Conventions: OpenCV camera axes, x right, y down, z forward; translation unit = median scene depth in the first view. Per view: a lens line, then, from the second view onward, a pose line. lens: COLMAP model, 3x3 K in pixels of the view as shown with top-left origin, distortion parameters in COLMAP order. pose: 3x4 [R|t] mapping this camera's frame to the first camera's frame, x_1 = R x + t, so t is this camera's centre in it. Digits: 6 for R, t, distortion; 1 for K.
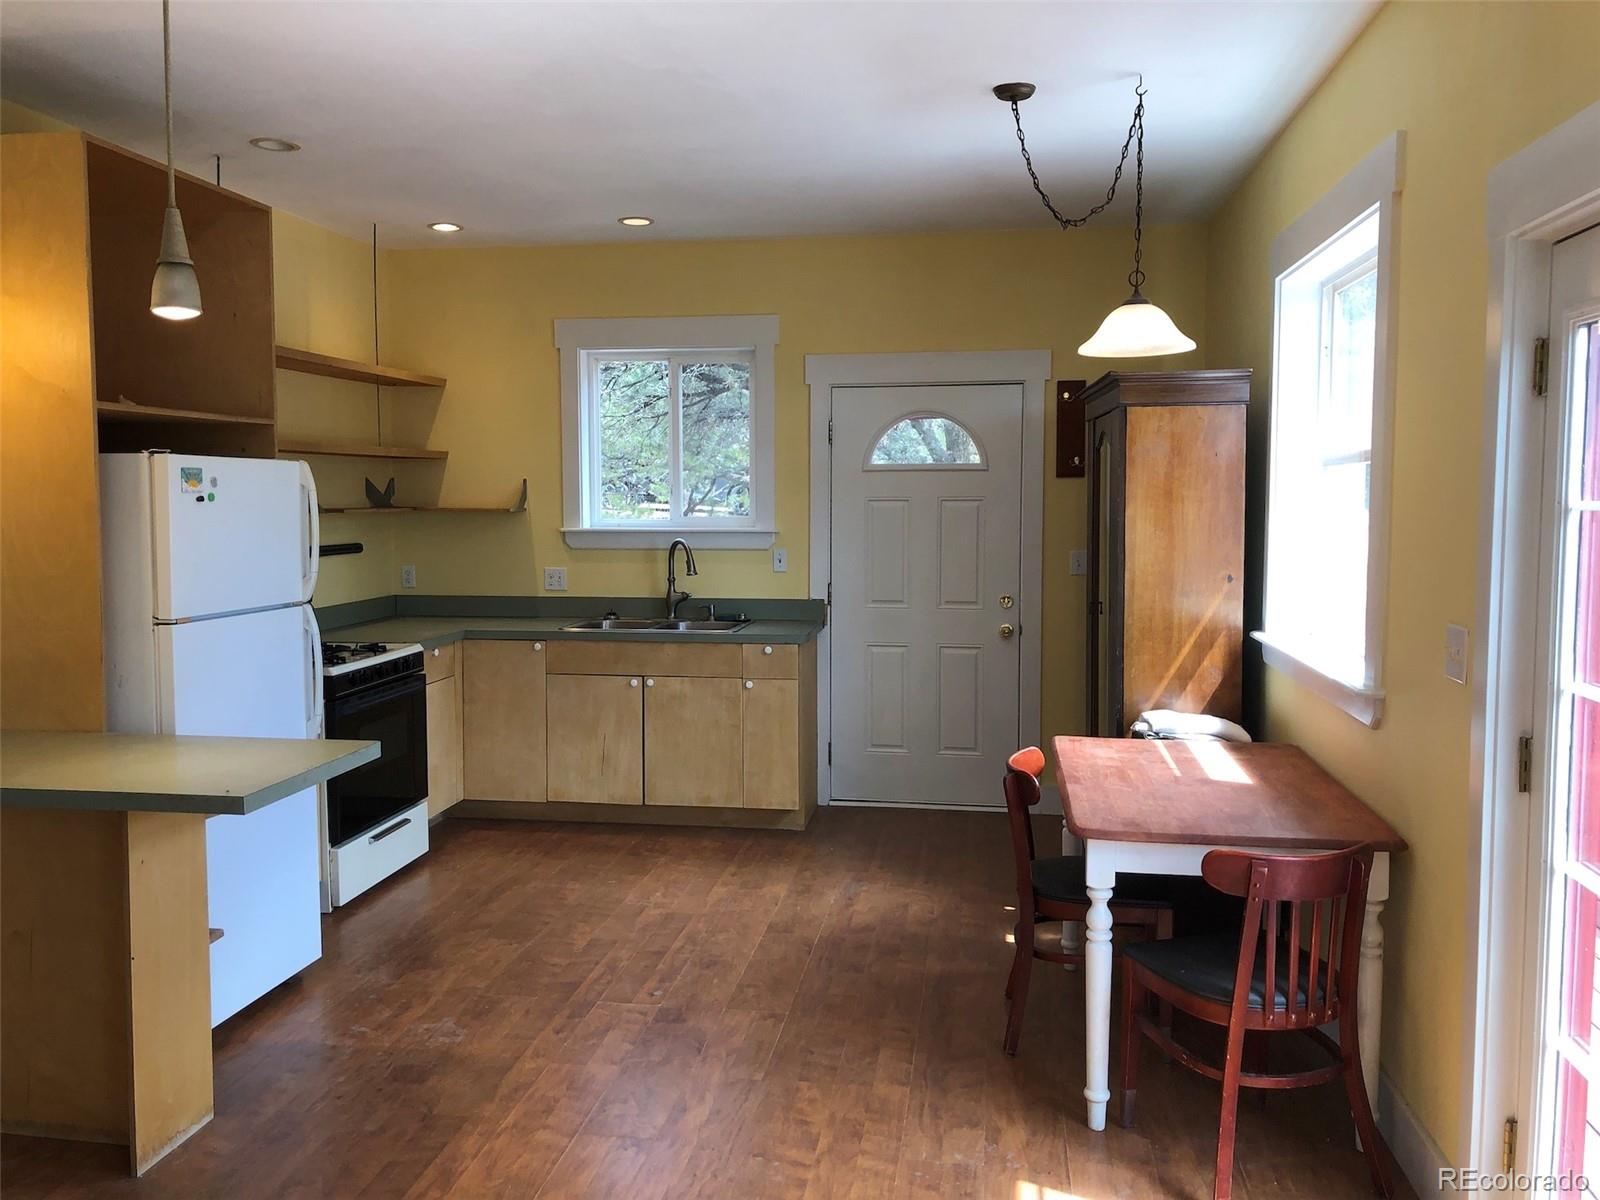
lens RADIAL K [[1314.2, 0, 788.9], [0, 1314.2, 580.9], [0, 0, 1]] dist [0.024102, -0.030315]
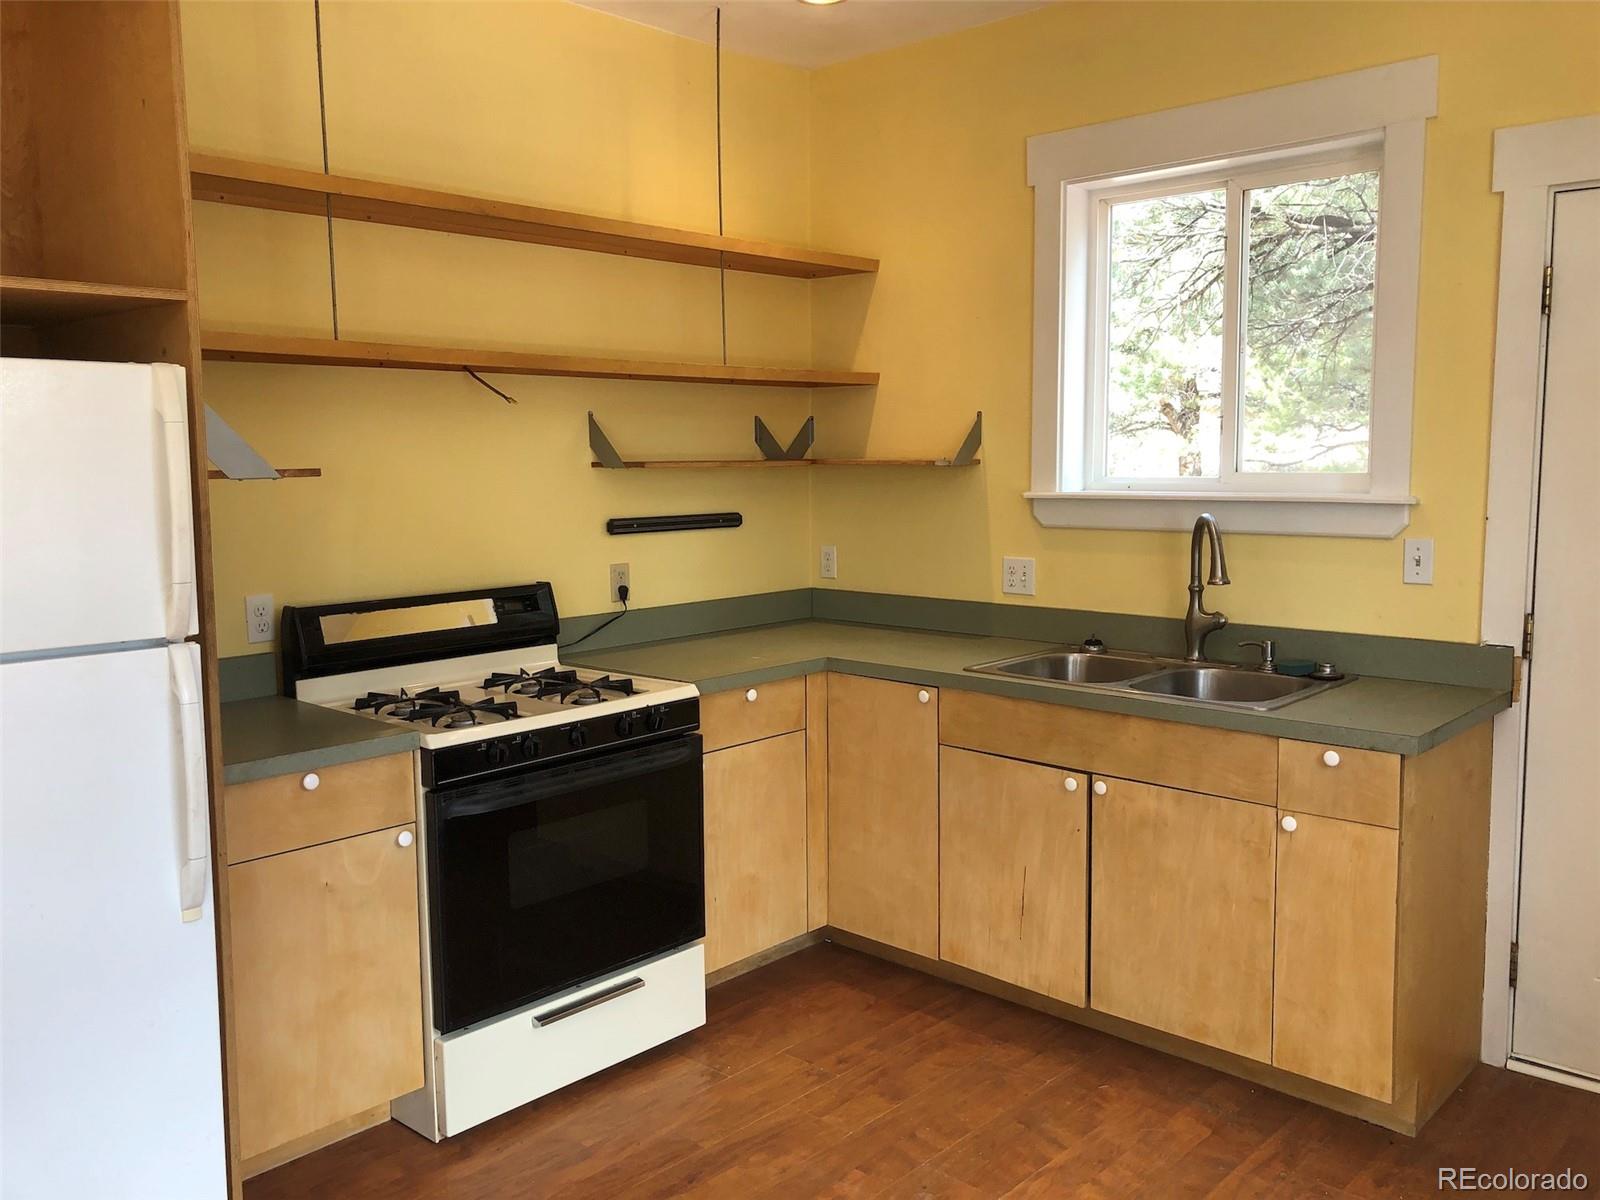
lens RADIAL K [[1314.2, 0, 787.5], [0, 1314.2, 592.7], [0, 0, 1]] dist [0.024102, -0.030315]
pose [[0.824305, 0.051115, -0.563834, 0.086642], [-0.027284, 0.998345, 0.050618, -0.024790], [0.565488, -0.026340, 0.824335, 0.504088]]
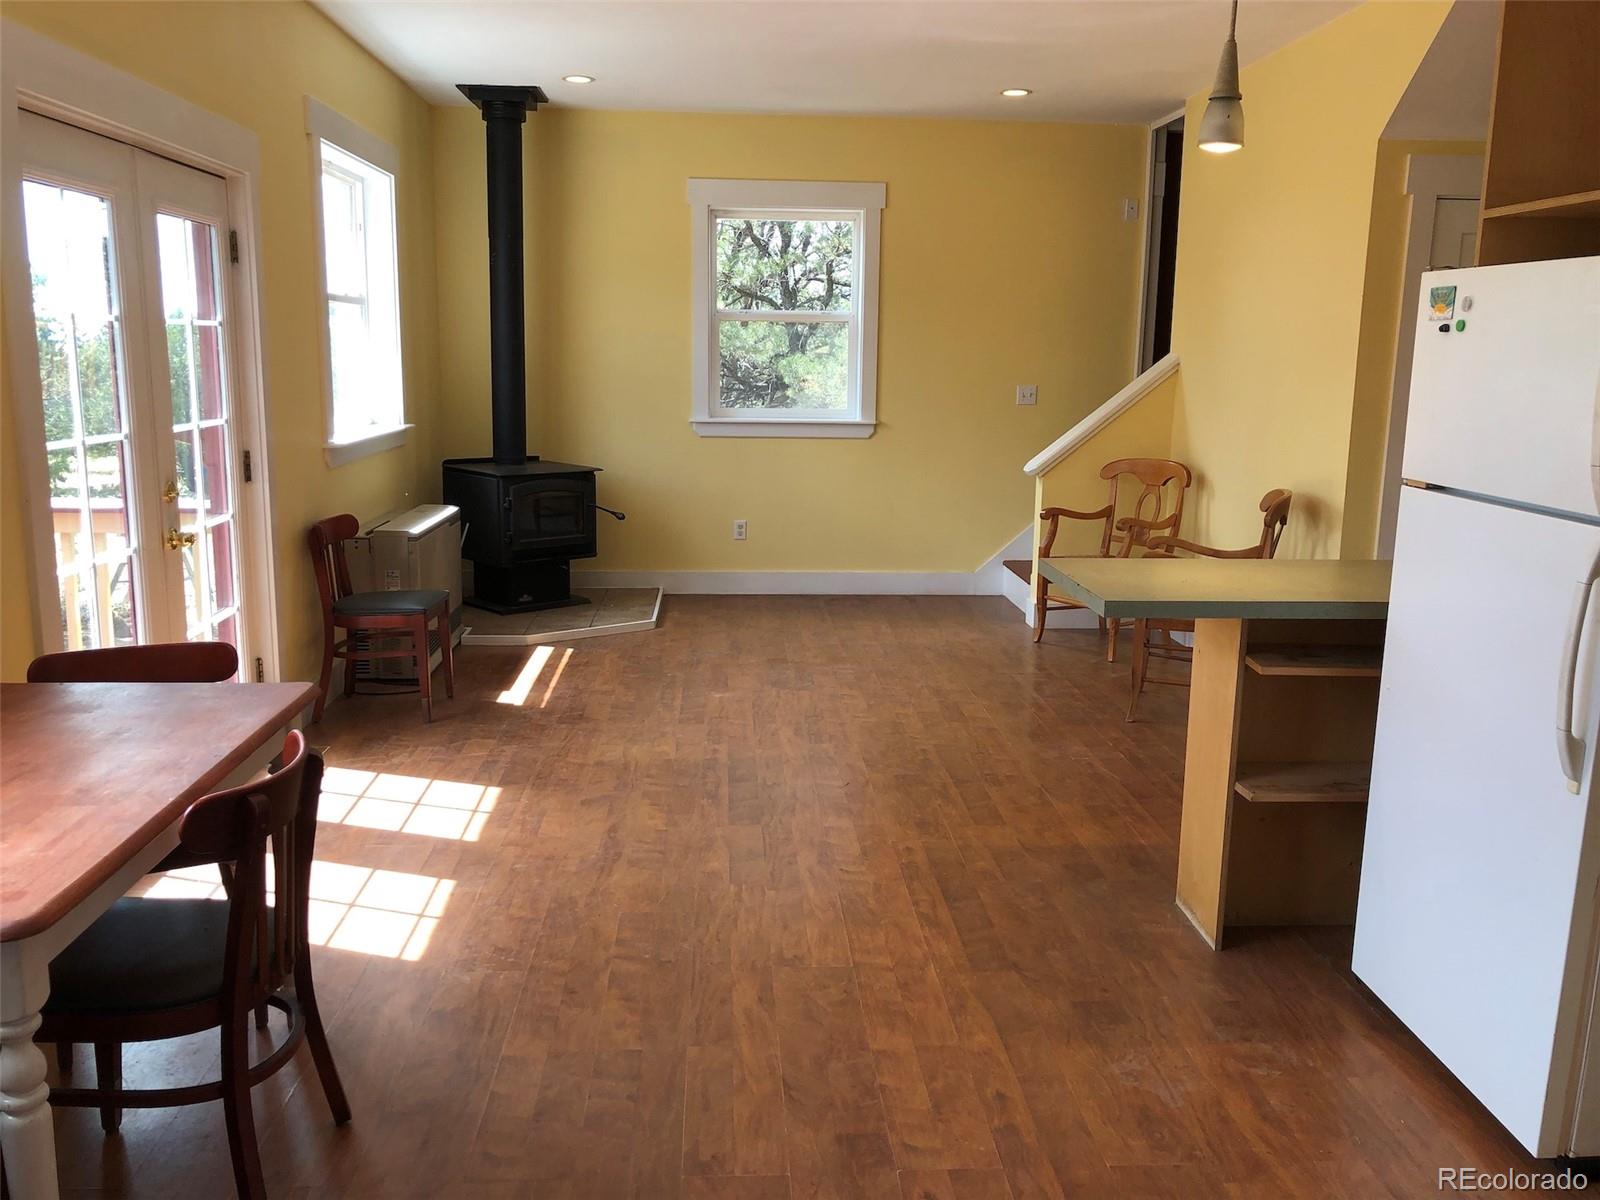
lens RADIAL K [[1314.2, 0, 804.8], [0, 1314.2, 599.6], [0, 0, 1]] dist [0.024102, -0.030315]
pose [[-0.975729, 0.024877, -0.217565, 0.046680], [-0.032449, 0.966132, 0.256000, -0.057007], [0.216565, 0.256846, -0.941875, 1.017872]]
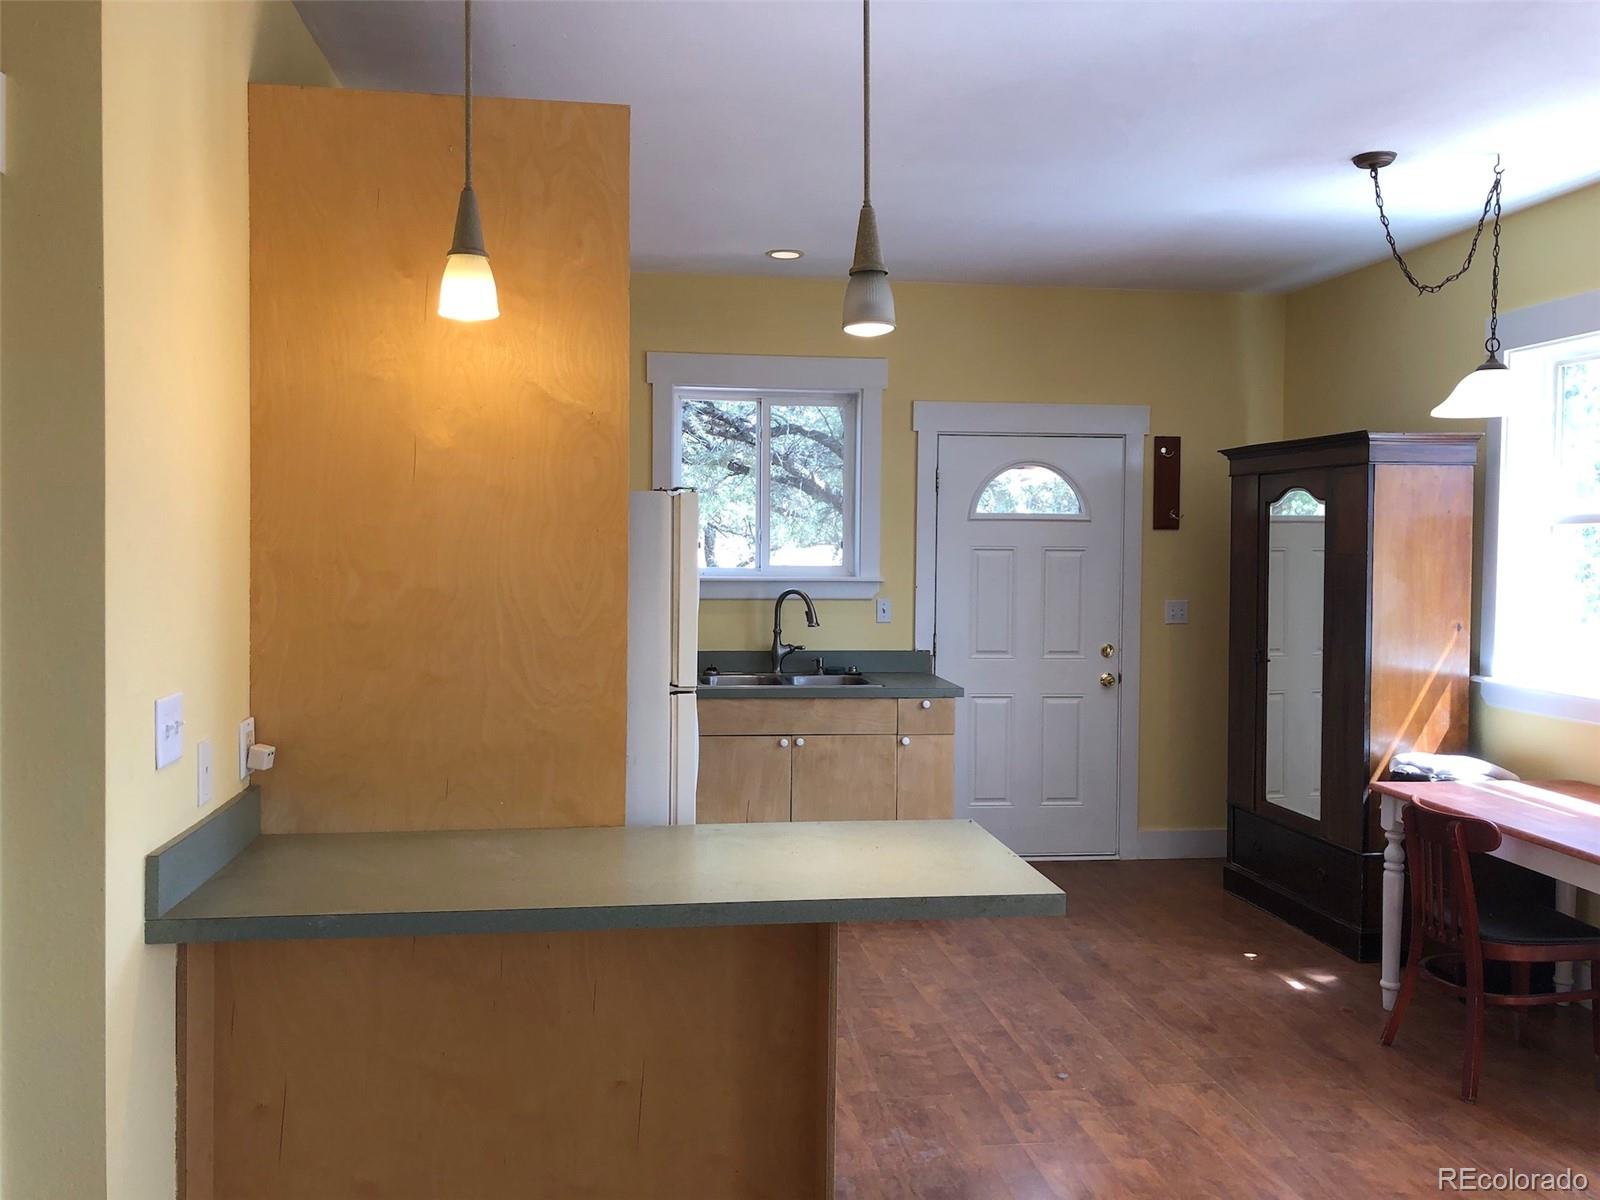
lens RADIAL K [[1314.2, 0, 798.1], [0, 1314.2, 582.4], [0, 0, 1]] dist [0.024102, -0.030315]
pose [[0.956833, 0.002058, 0.290630, -0.386097], [0.007844, 0.999428, -0.032900, -0.005713], [-0.290531, 0.033759, 0.956270, 0.103484]]
